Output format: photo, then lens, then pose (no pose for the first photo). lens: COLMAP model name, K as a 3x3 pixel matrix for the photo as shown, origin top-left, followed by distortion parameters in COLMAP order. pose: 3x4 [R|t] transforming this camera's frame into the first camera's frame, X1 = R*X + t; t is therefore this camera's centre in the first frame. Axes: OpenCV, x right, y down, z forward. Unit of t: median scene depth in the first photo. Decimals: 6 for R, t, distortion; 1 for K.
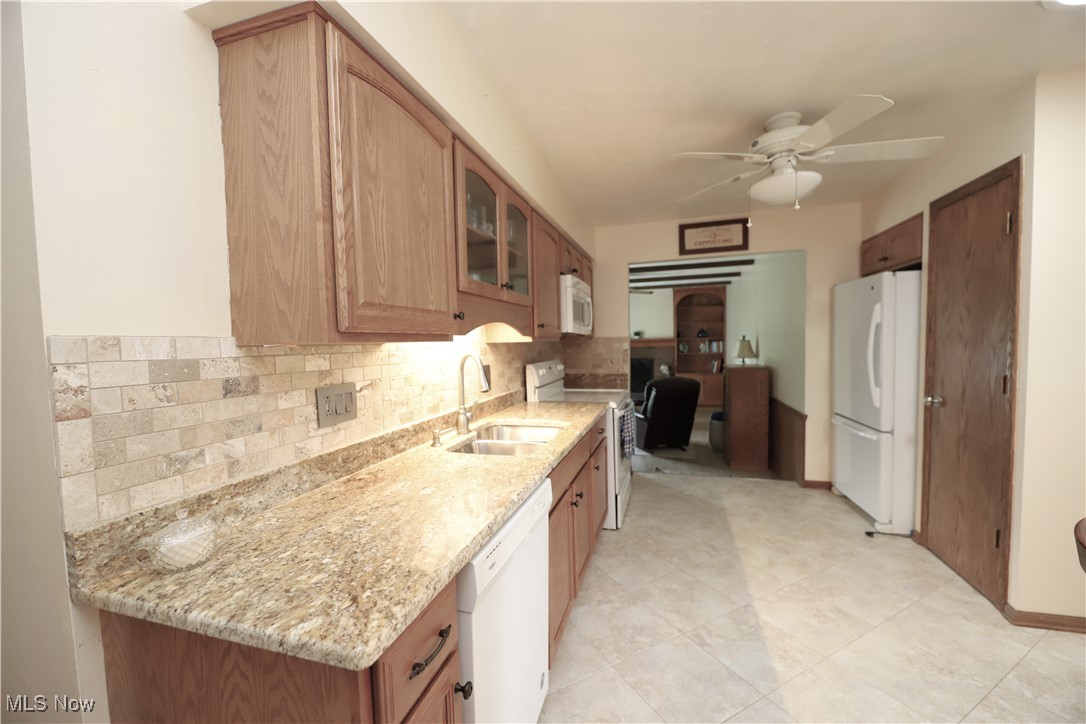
lens RADIAL K [[432.4, 0, 539.6], [0, 432.4, 362.9], [0, 0, 1]] dist [-0.004127, -0.000374]
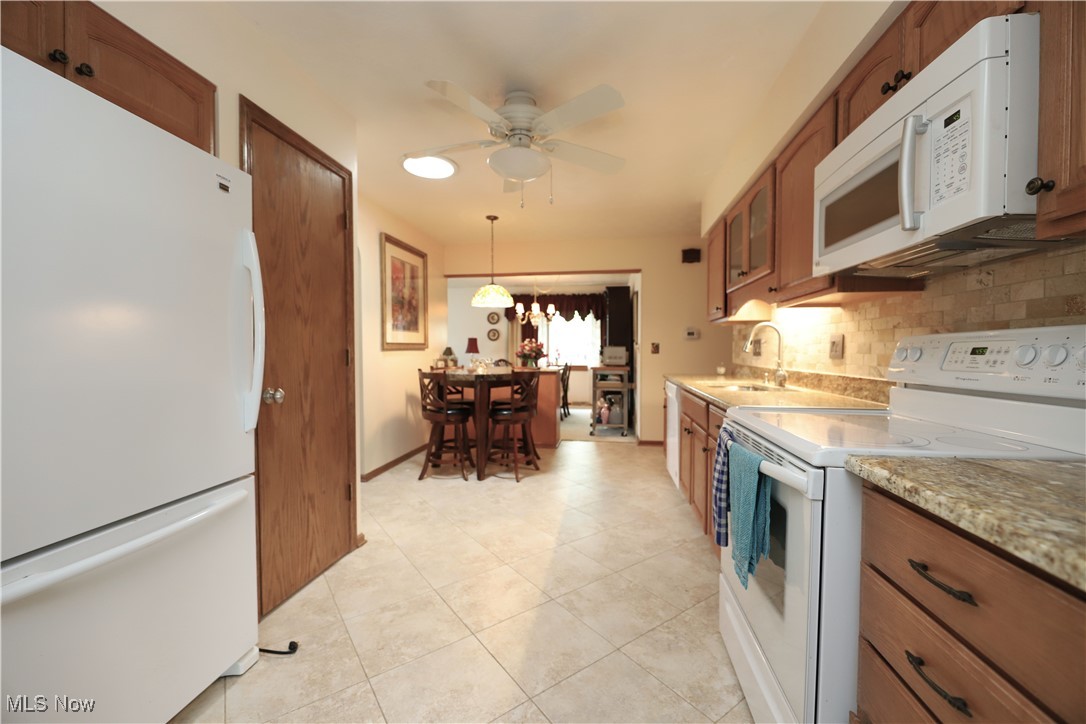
lens RADIAL K [[432.4, 0, 539.0], [0, 432.4, 363.9], [0, 0, 1]] dist [-0.004127, -0.000374]
pose [[-0.990657, 0.026541, -0.133772, 0.723462], [0.015608, 0.996500, 0.082127, -0.019792], [0.135484, 0.079272, -0.987603, 2.224975]]
